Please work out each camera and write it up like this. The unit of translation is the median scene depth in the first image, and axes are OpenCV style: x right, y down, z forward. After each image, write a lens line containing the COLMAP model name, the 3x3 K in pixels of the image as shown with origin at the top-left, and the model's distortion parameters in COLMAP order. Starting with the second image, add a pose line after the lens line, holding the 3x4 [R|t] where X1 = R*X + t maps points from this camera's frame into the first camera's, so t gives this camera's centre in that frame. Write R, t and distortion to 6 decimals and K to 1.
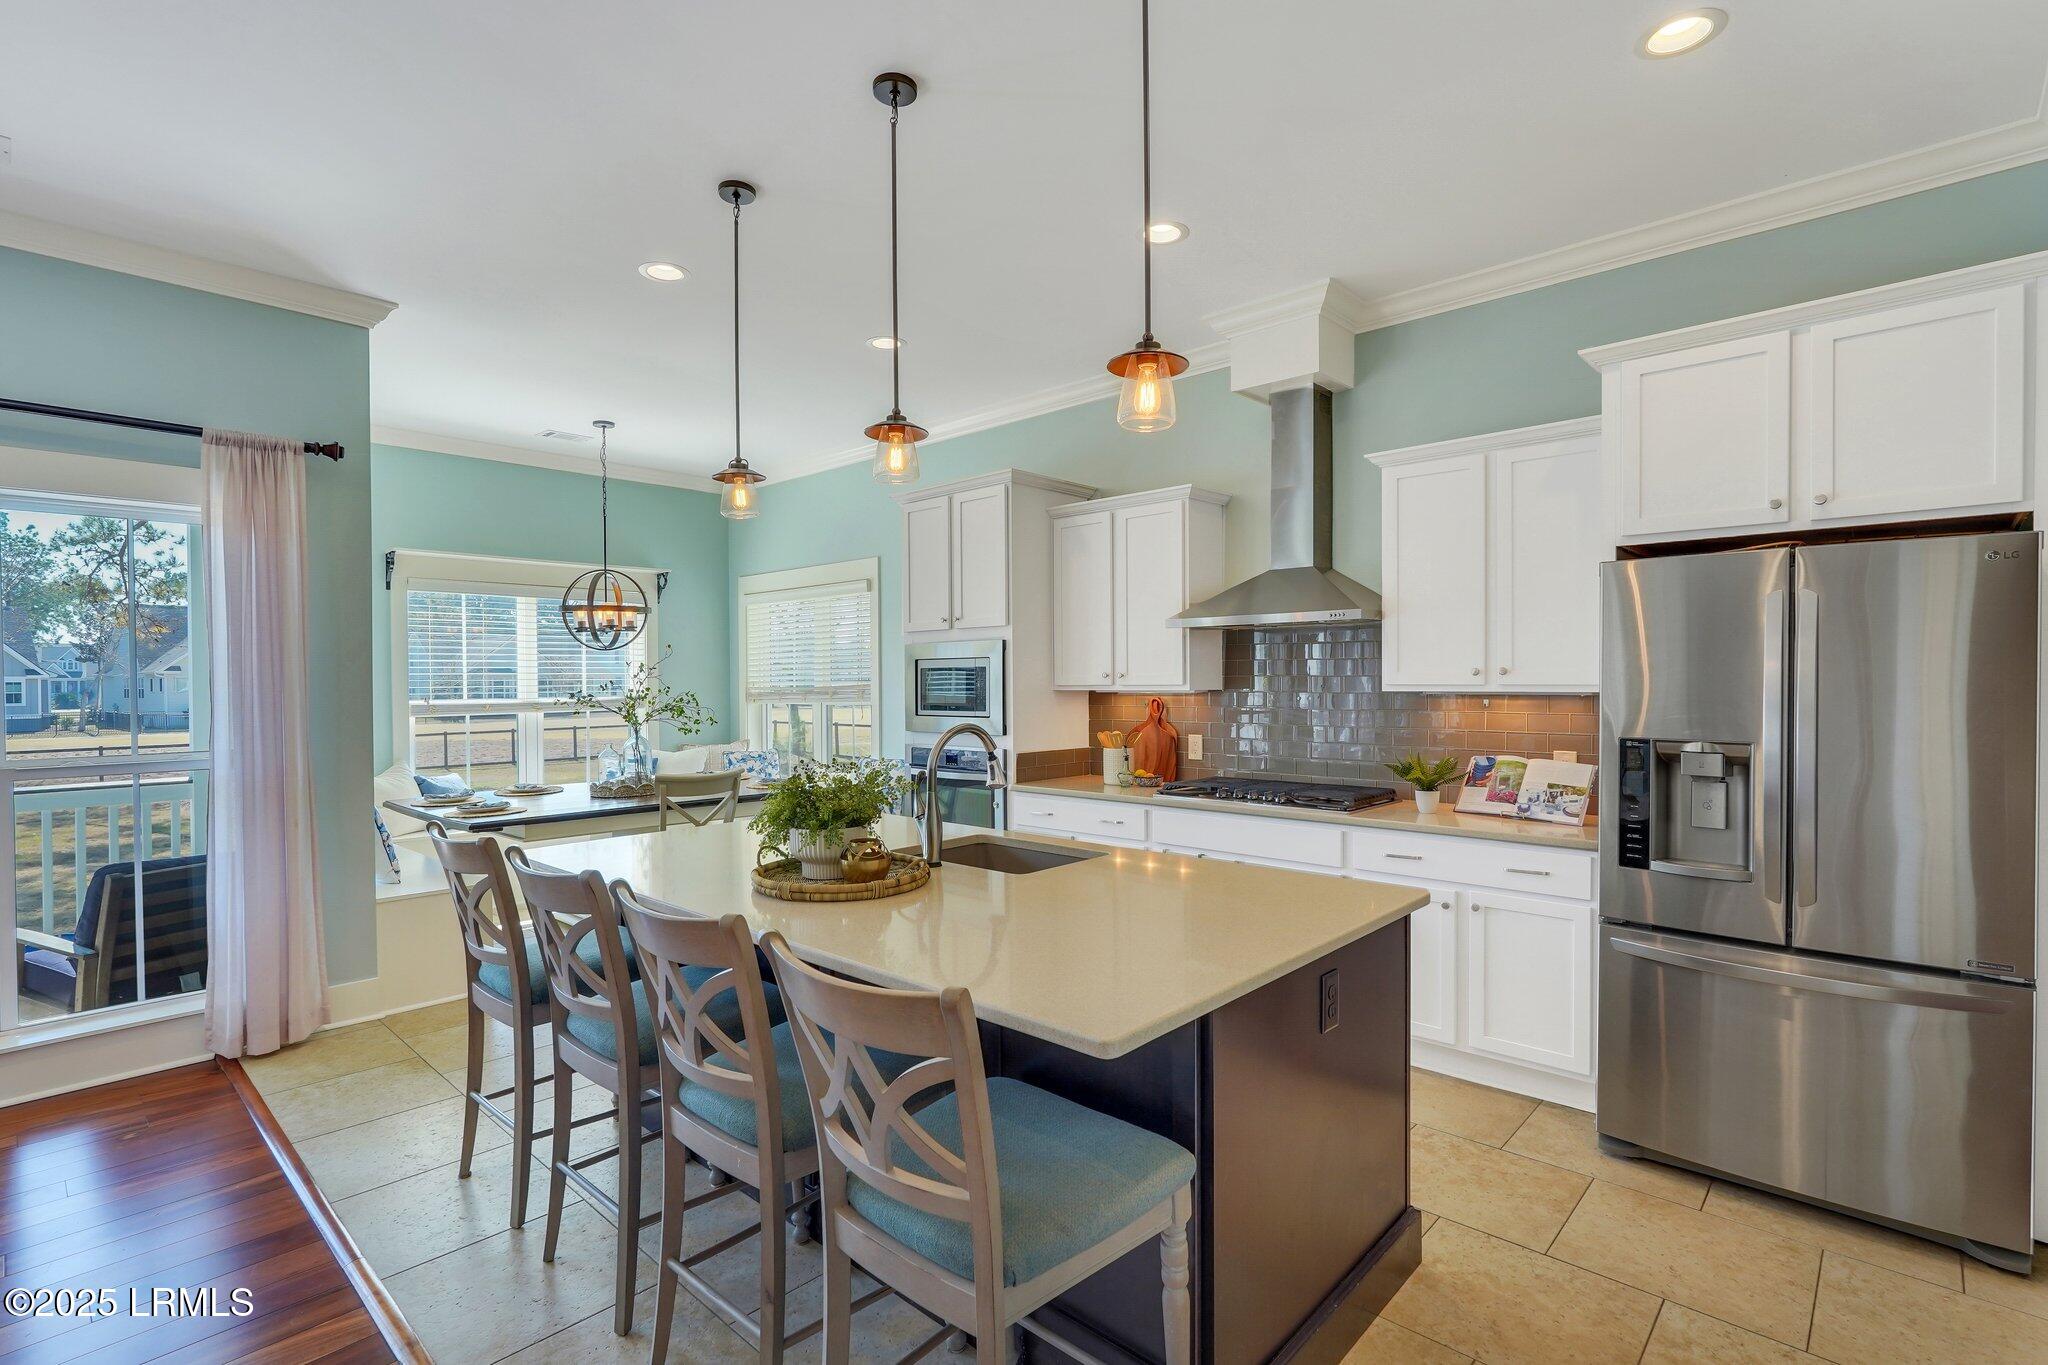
lens RADIAL K [[973.2, 0, 1011.9], [0, 973.2, 690.0], [0, 0, 1]] dist [-0.003358, 0.000995]
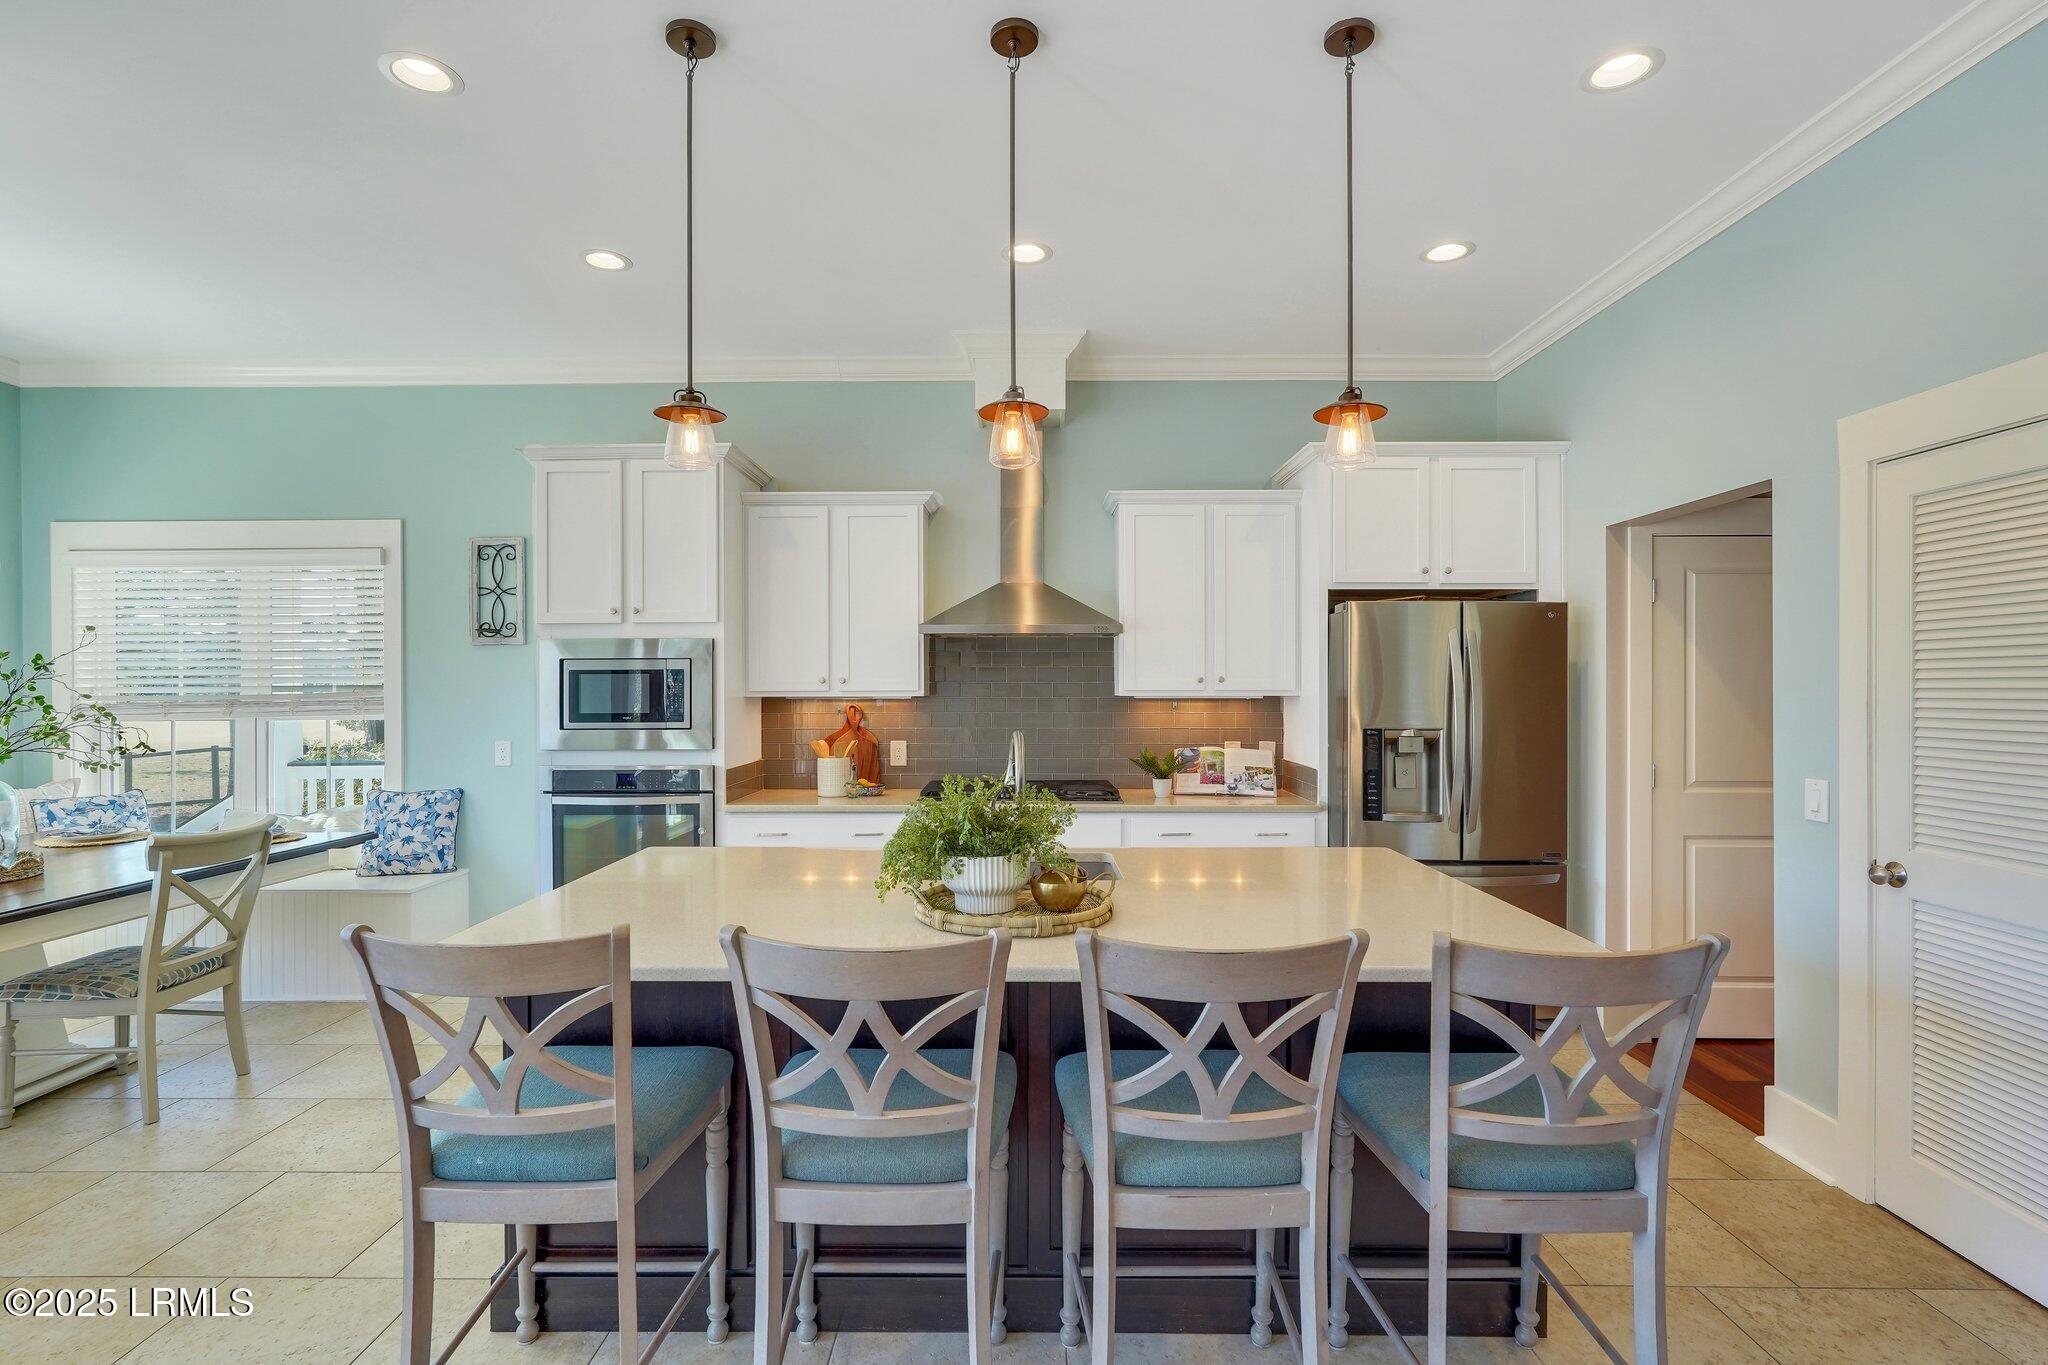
lens RADIAL K [[980.9, 0, 1021.4], [0, 980.9, 679.7], [0, 0, 1]] dist [0.000552, 0.000459]
pose [[0.734011, 0.008088, 0.679089, -0.513864], [0.004911, 0.999840, -0.017217, 0.001472], [-0.679120, 0.015973, 0.733854, 0.226221]]
